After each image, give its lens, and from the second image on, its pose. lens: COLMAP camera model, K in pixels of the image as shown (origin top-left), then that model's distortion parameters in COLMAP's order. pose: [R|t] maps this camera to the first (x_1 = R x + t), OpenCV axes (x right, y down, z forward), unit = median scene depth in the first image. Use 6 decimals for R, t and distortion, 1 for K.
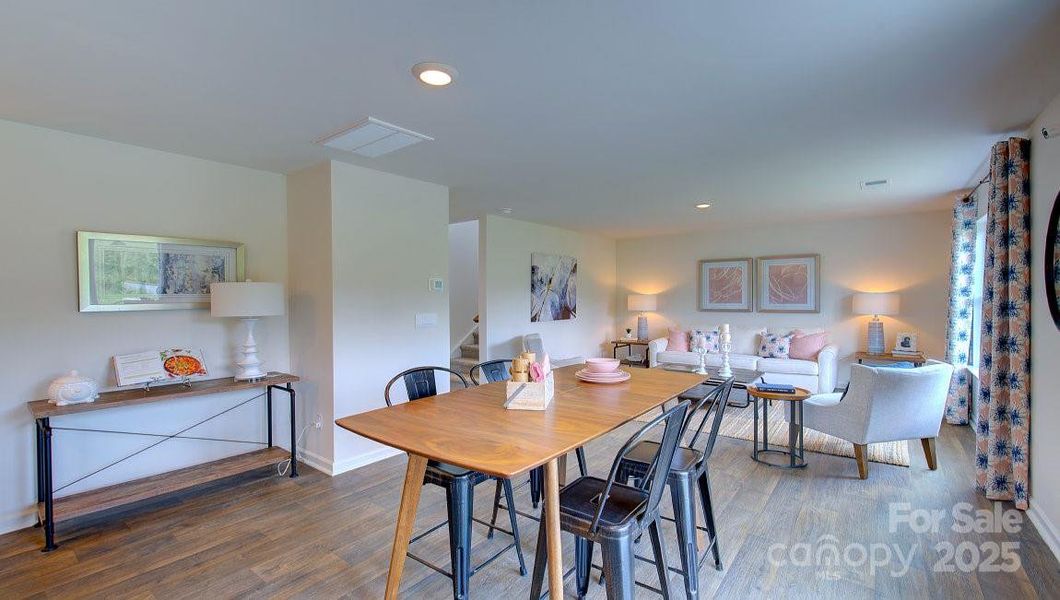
lens RADIAL K [[439.5, 0, 550.6], [0, 439.5, 298.6], [0, 0, 1]] dist [0.022625, -0.000033]
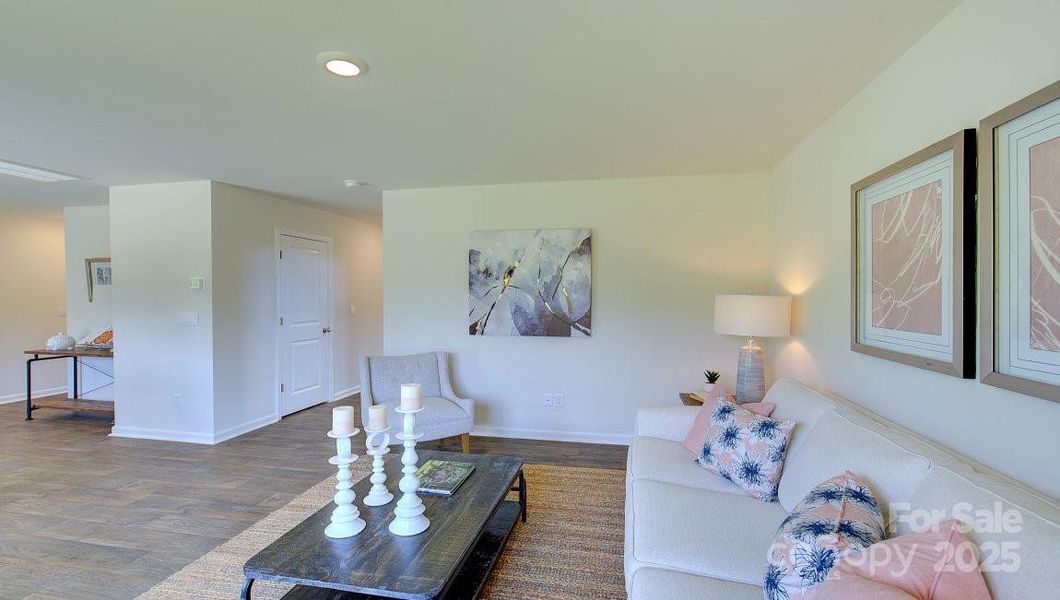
lens RADIAL K [[470.8, 0, 530.0], [0, 470.8, 300.0], [0, 0, 1]] dist [0.010187, 0.000706]
pose [[0.414664, 0.018167, -0.909793, 0.633879], [-0.010871, 0.999828, 0.015010, -0.010914], [0.909909, 0.003666, 0.414791, 0.775388]]
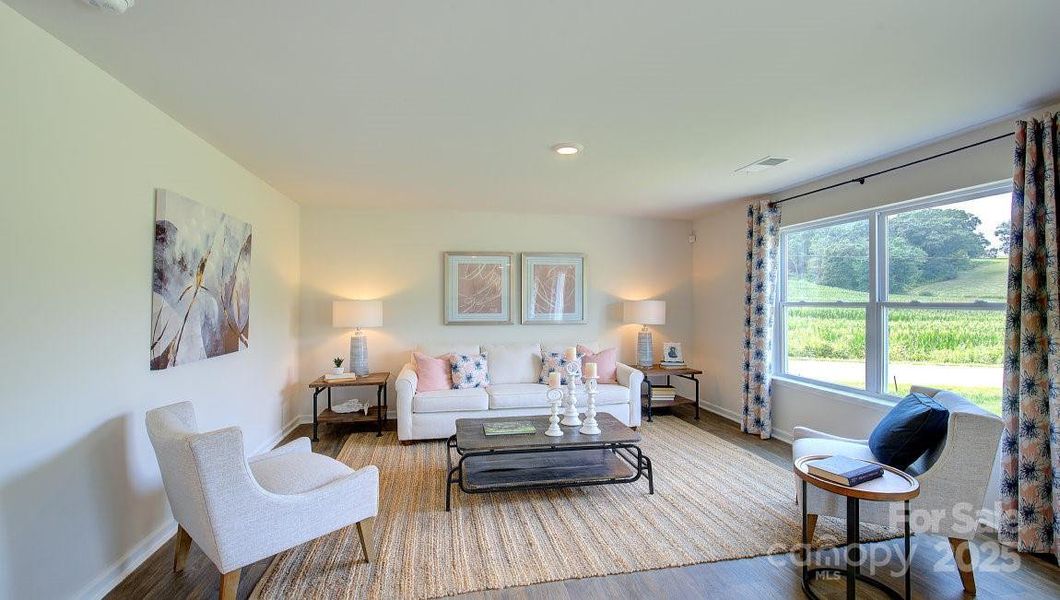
lens RADIAL K [[449.3, 0, 521.6], [0, 449.3, 299.3], [0, 0, 1]] dist [0.000848, 0.000133]
pose [[0.690684, 0.010092, 0.723086, -0.103129], [0.000792, 0.999891, -0.014712, -0.001639], [-0.723156, 0.010734, 0.690601, 0.501408]]
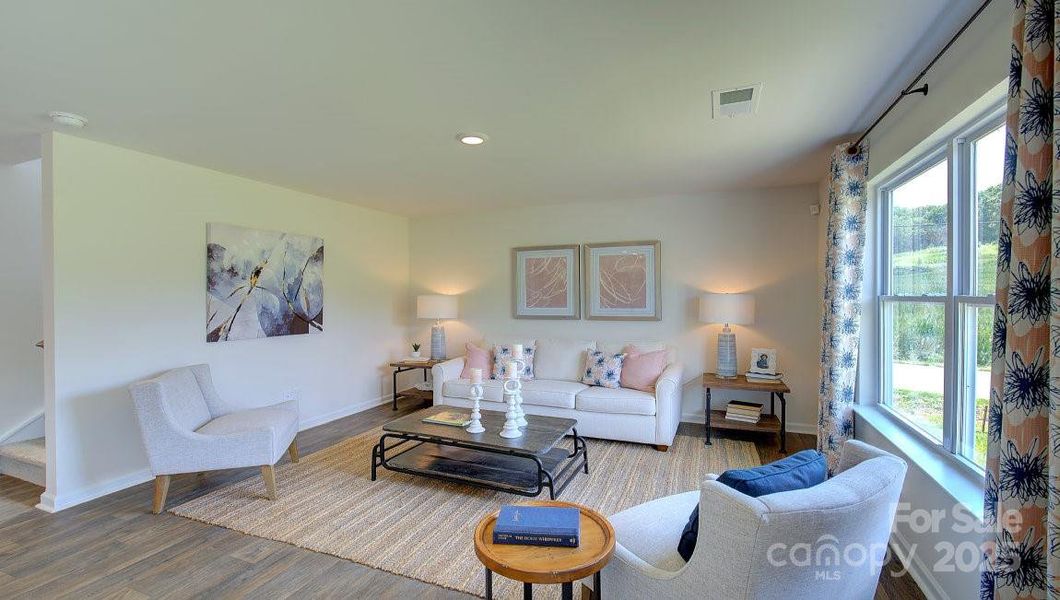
lens RADIAL K [[446.0, 0, 528.2], [0, 446.0, 302.4], [0, 0, 1]] dist [0.000040, 0.000413]
pose [[0.972309, -0.001044, 0.233696, 0.222774], [-0.000393, 0.999981, 0.006103, -0.002724], [-0.233698, -0.006026, 0.972290, 0.335005]]
